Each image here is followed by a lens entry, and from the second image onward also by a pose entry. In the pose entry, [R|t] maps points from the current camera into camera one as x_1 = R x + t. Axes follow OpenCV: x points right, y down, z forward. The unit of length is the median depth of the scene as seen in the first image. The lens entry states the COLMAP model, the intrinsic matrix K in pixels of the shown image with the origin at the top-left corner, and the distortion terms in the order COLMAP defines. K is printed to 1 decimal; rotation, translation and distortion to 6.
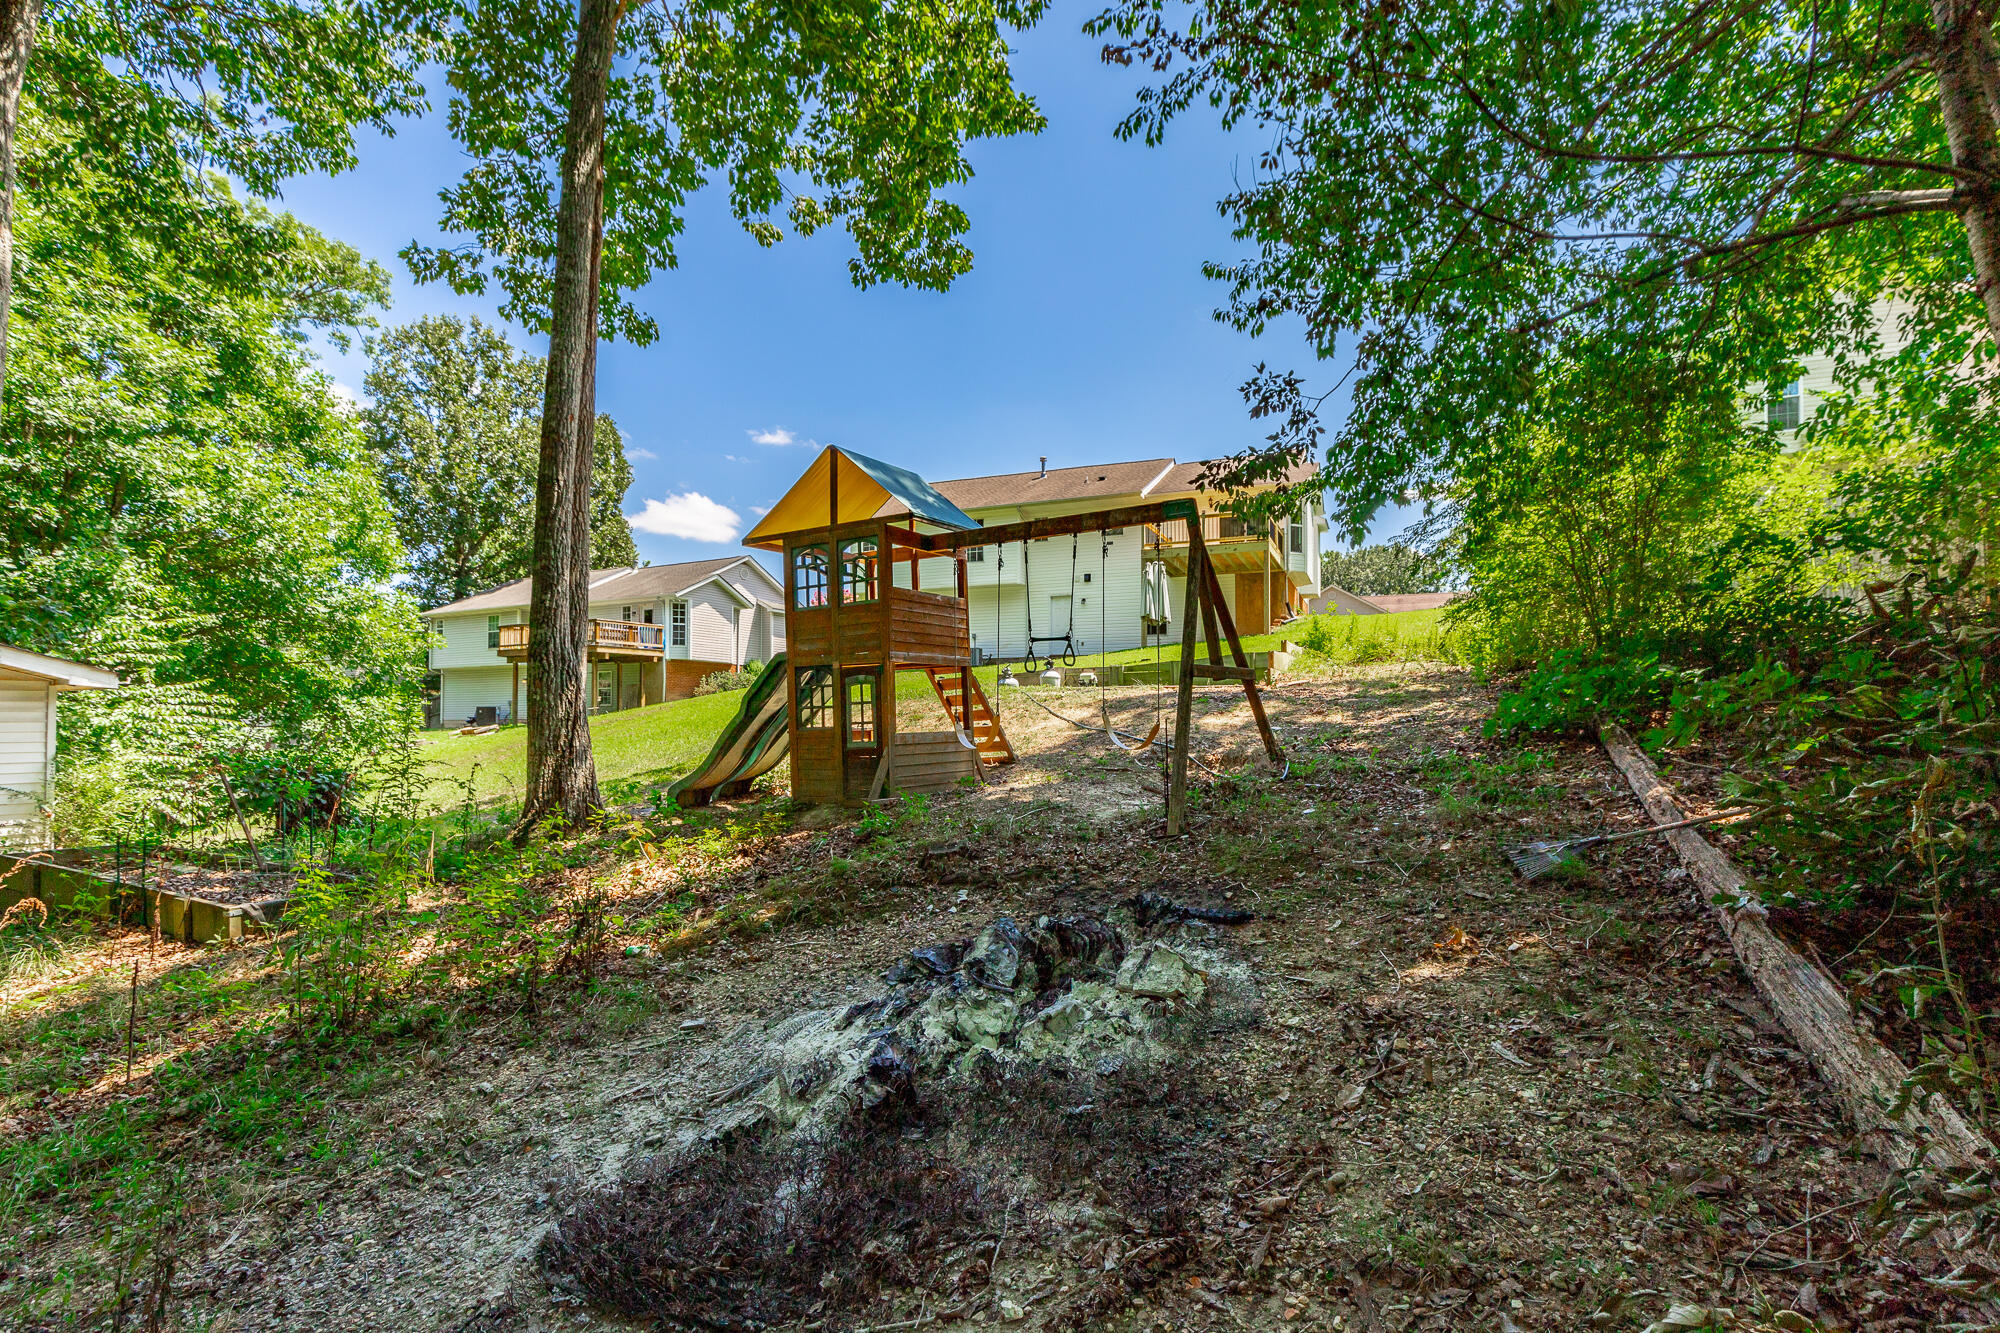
lens RADIAL K [[924.8, 0, 1032.7], [0, 924.8, 708.7], [0, 0, 1]] dist [0.010029, -0.000774]
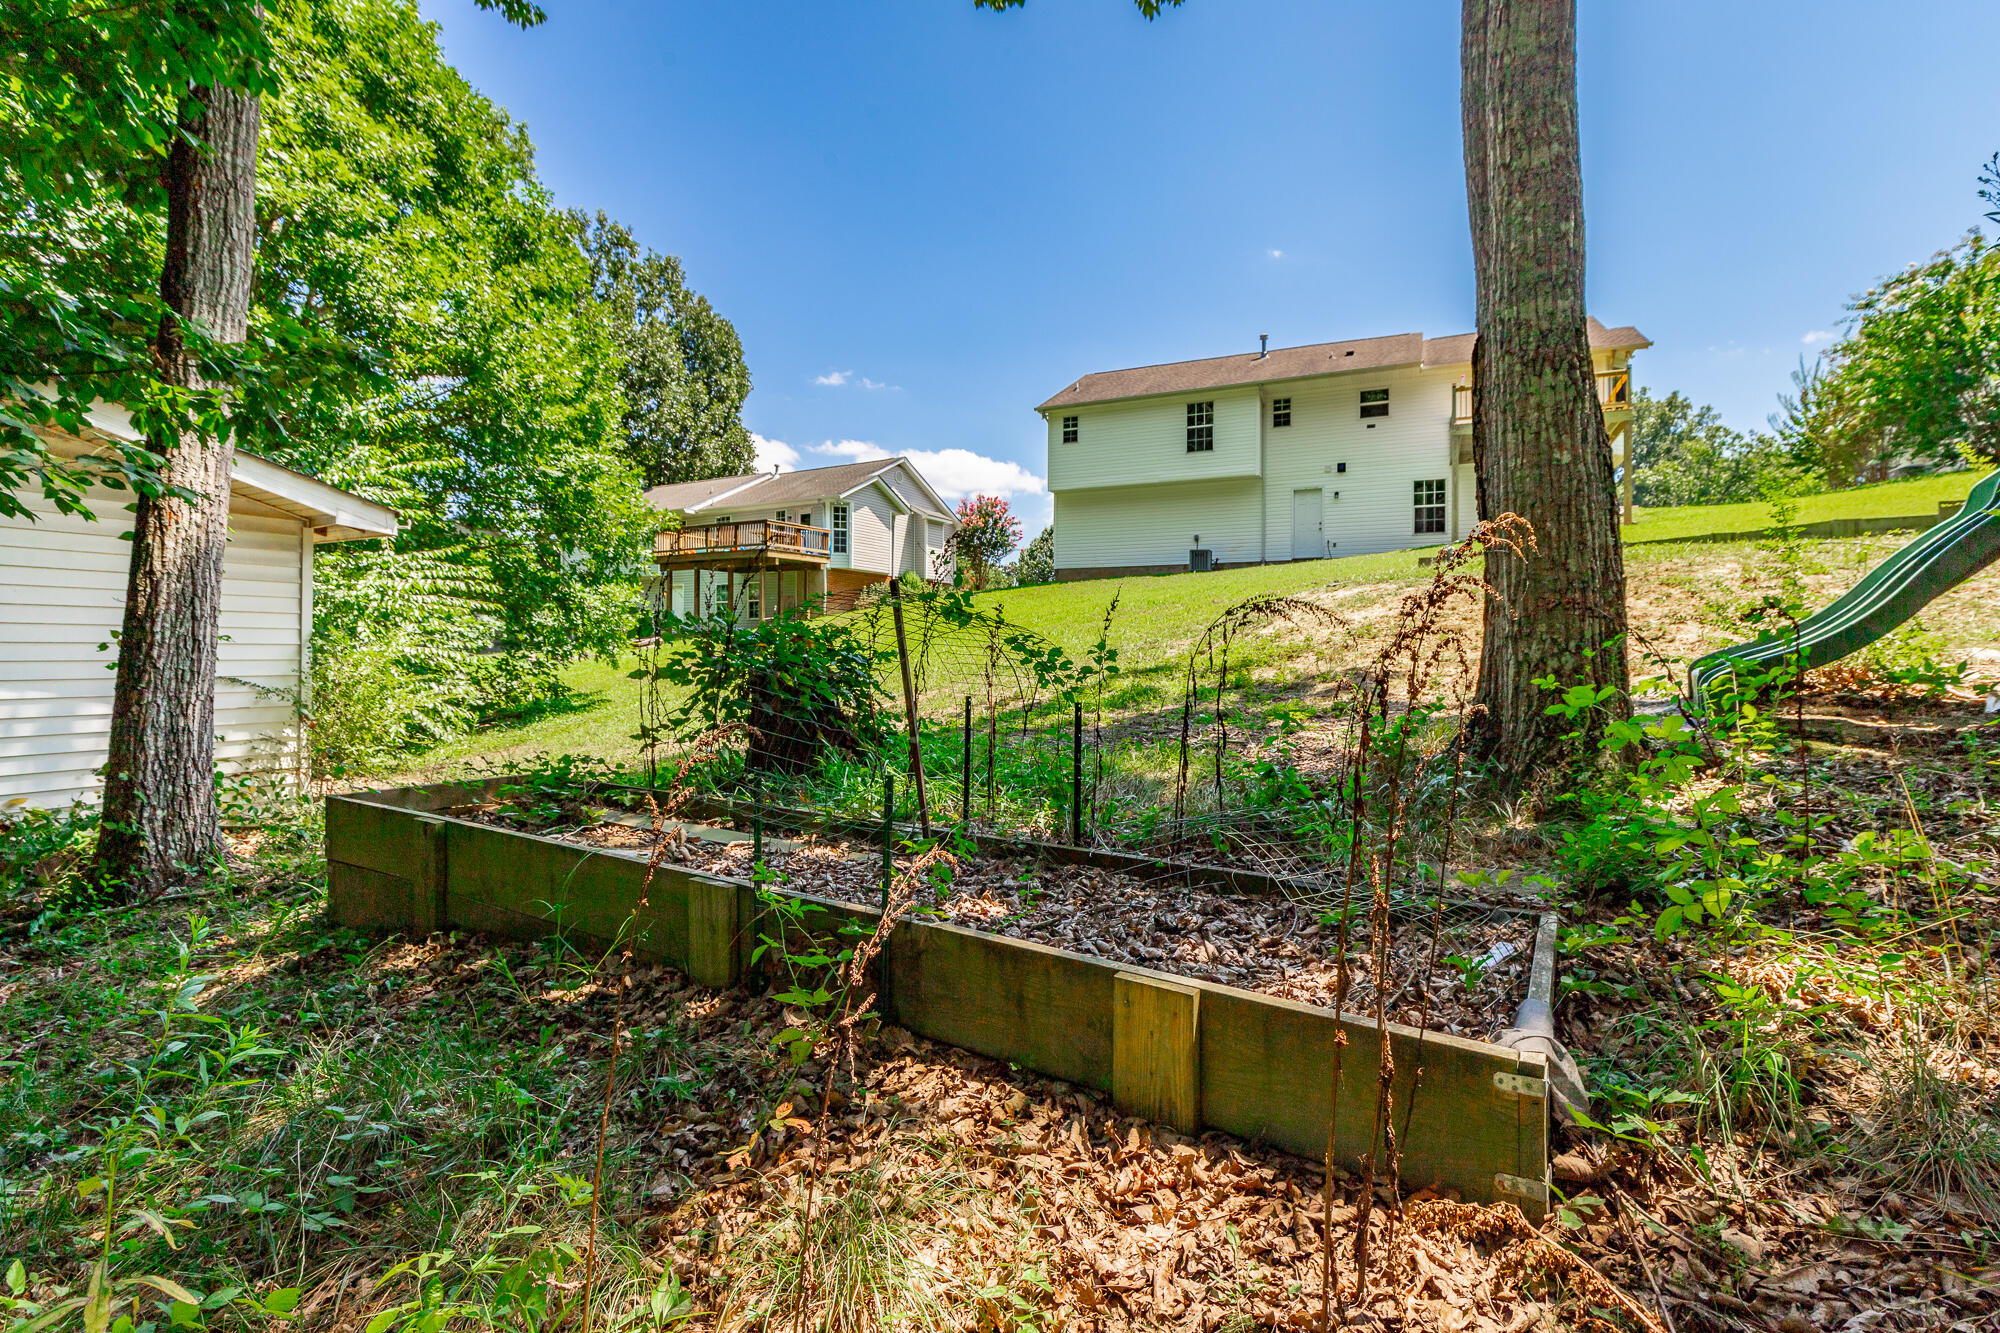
lens RADIAL K [[924.8, 0, 1026.1], [0, 924.8, 636.3], [0, 0, 1]] dist [0.010029, -0.000774]
pose [[0.998505, 0.004893, -0.054442, -0.151502], [-0.005213, 0.999970, -0.005723, 0.016920], [0.054413, 0.005998, 0.998501, 0.111156]]
